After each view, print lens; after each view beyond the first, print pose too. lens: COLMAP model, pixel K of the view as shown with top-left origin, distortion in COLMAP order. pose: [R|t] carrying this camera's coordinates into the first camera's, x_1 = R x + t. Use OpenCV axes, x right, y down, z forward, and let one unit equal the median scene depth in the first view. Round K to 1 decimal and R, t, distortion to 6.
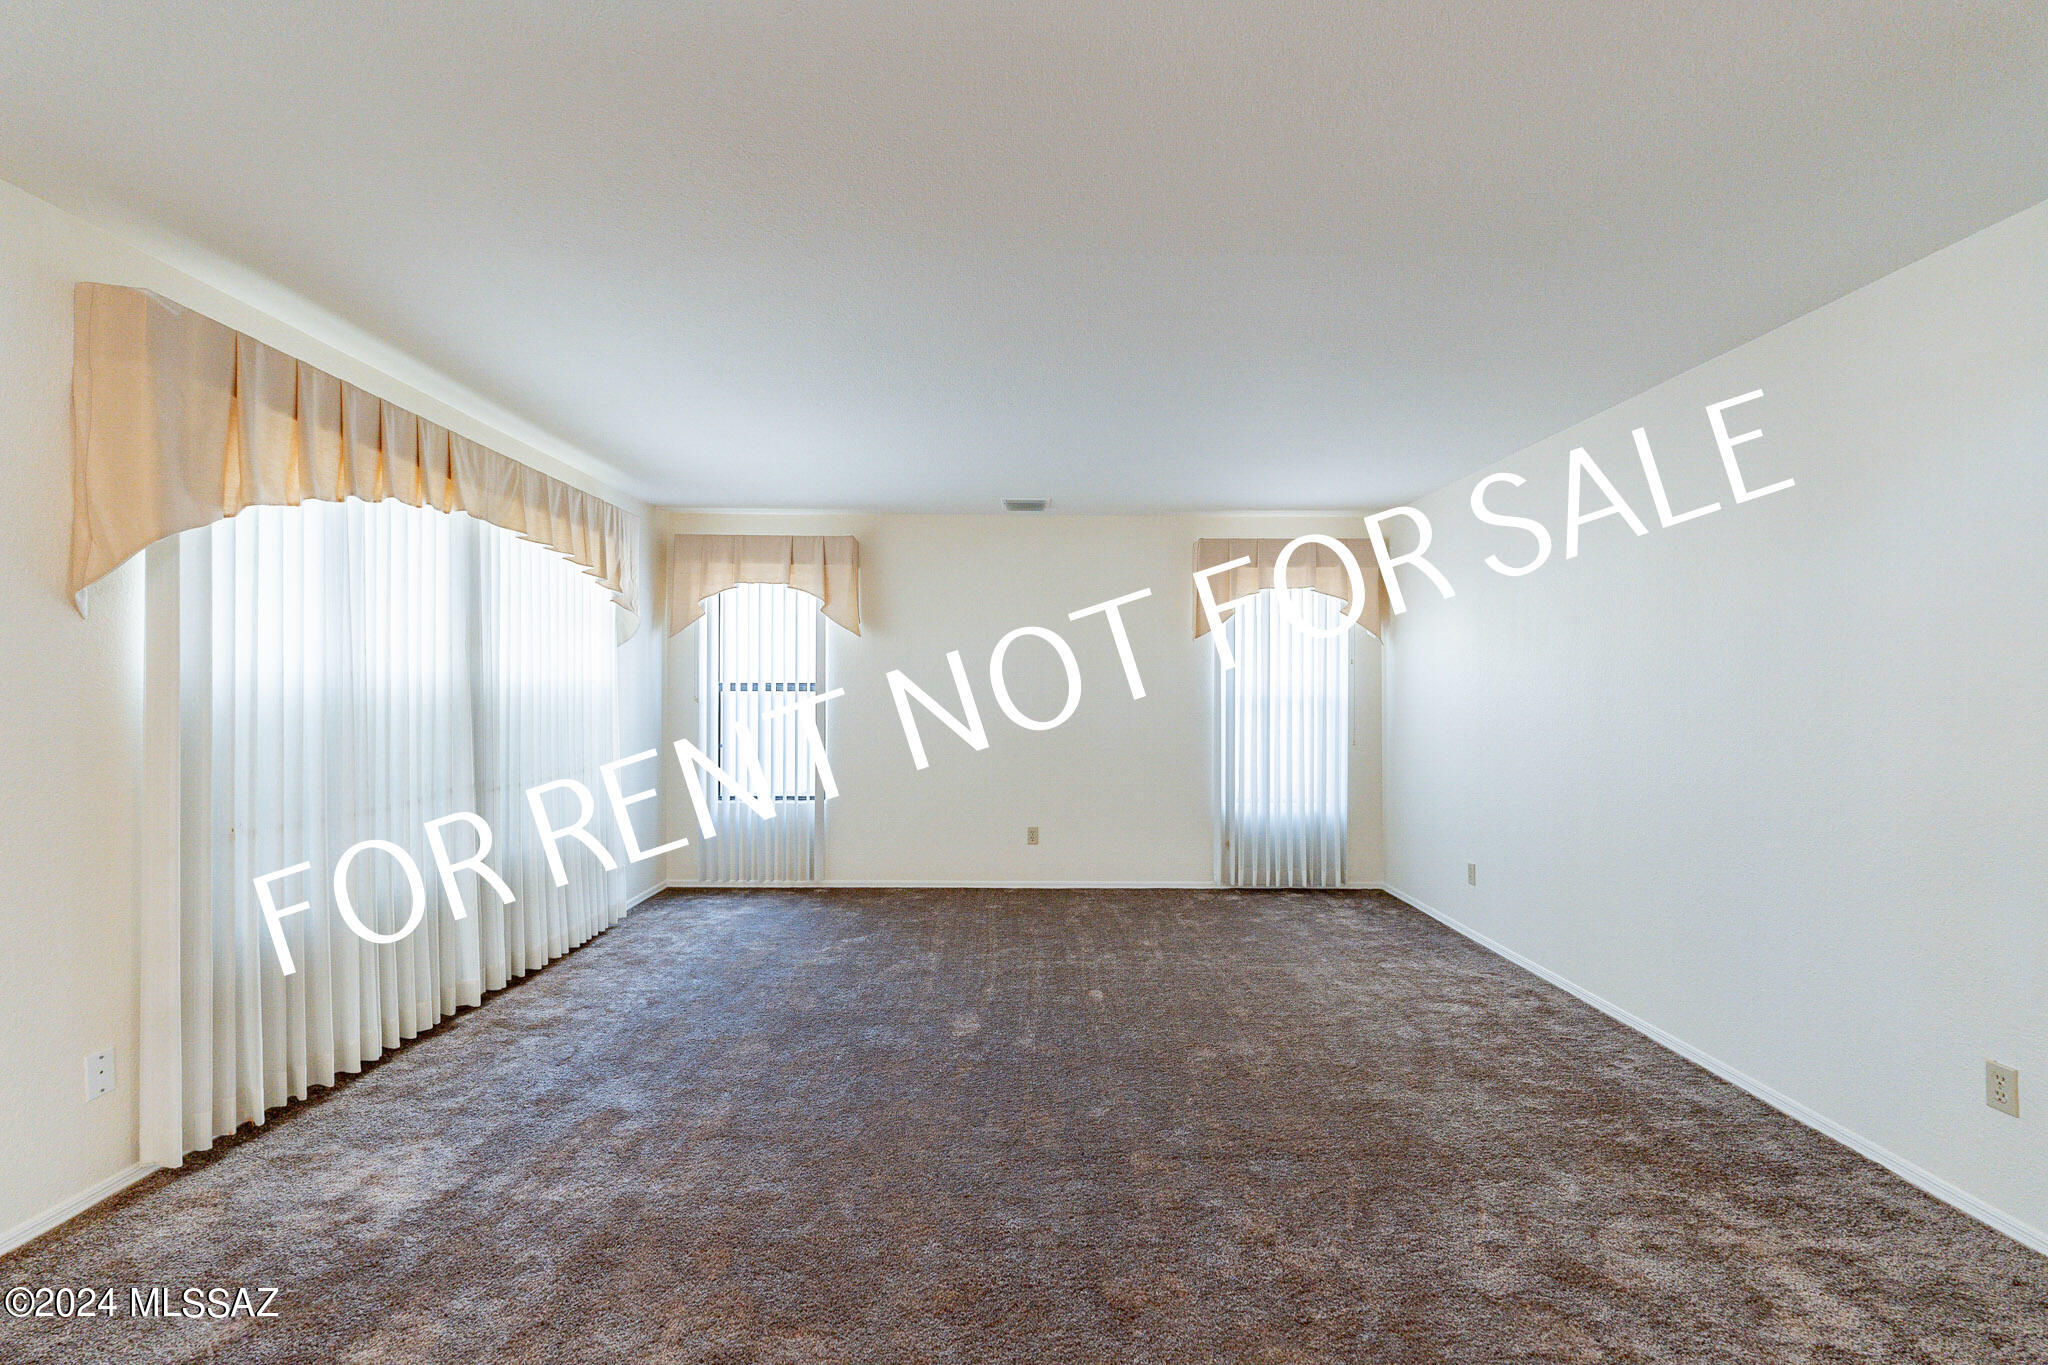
lens RADIAL K [[902.2, 0, 1012.7], [0, 902.2, 690.7], [0, 0, 1]] dist [-0.004689, 0.001022]
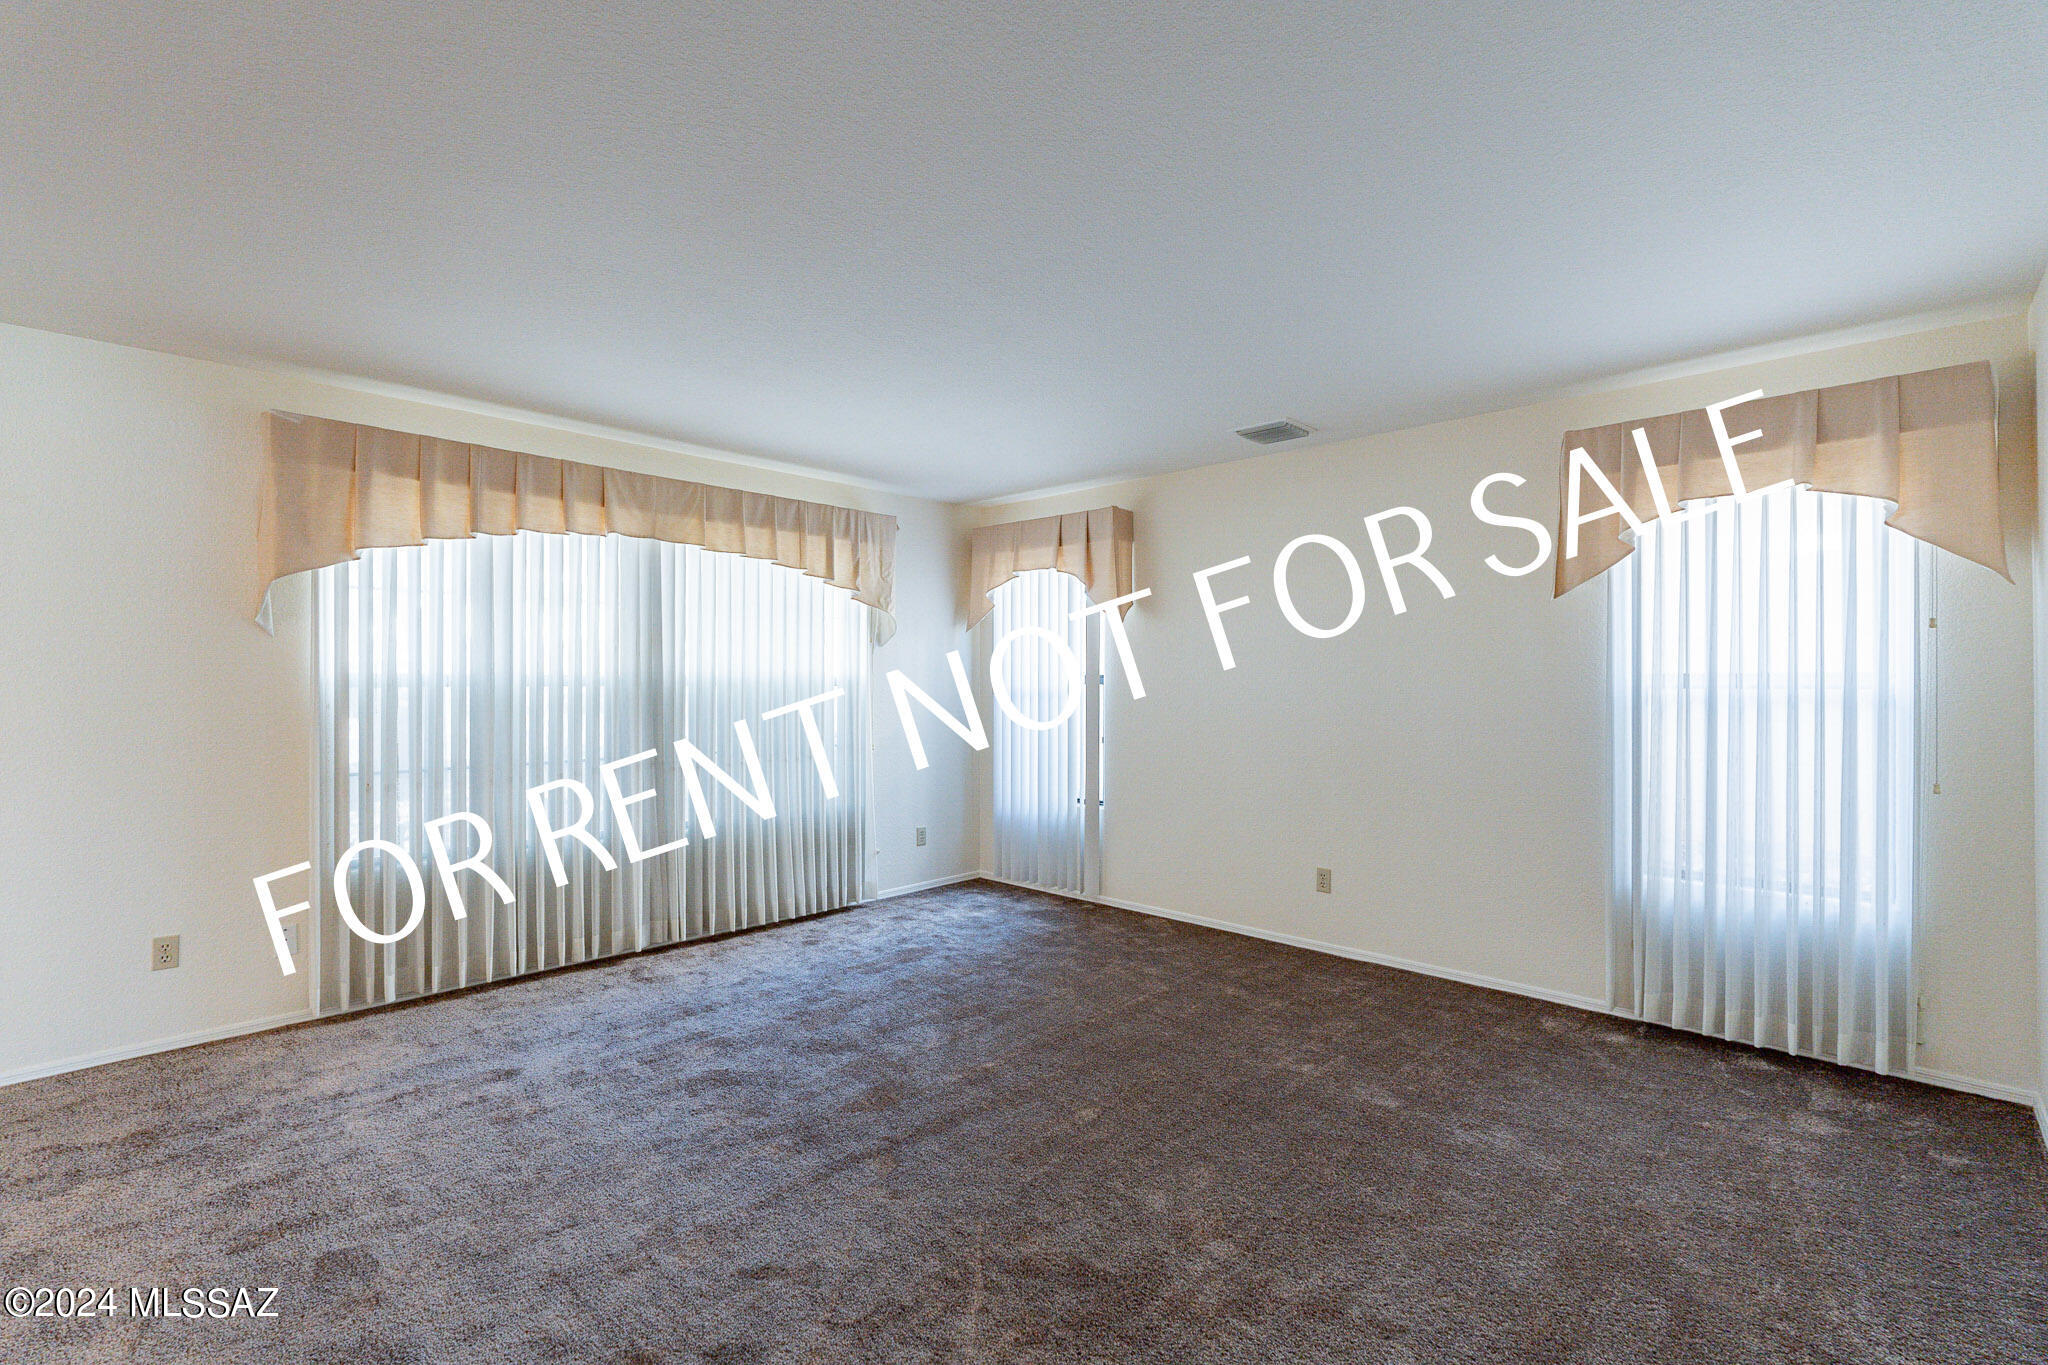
lens RADIAL K [[902.2, 0, 1022.5], [0, 902.2, 686.9], [0, 0, 1]] dist [-0.004689, 0.001022]
pose [[0.722236, 0.000331, -0.691647, 0.364923], [0.001700, 0.999996, 0.002254, 0.001089], [0.691645, -0.002804, 0.722232, 0.310469]]
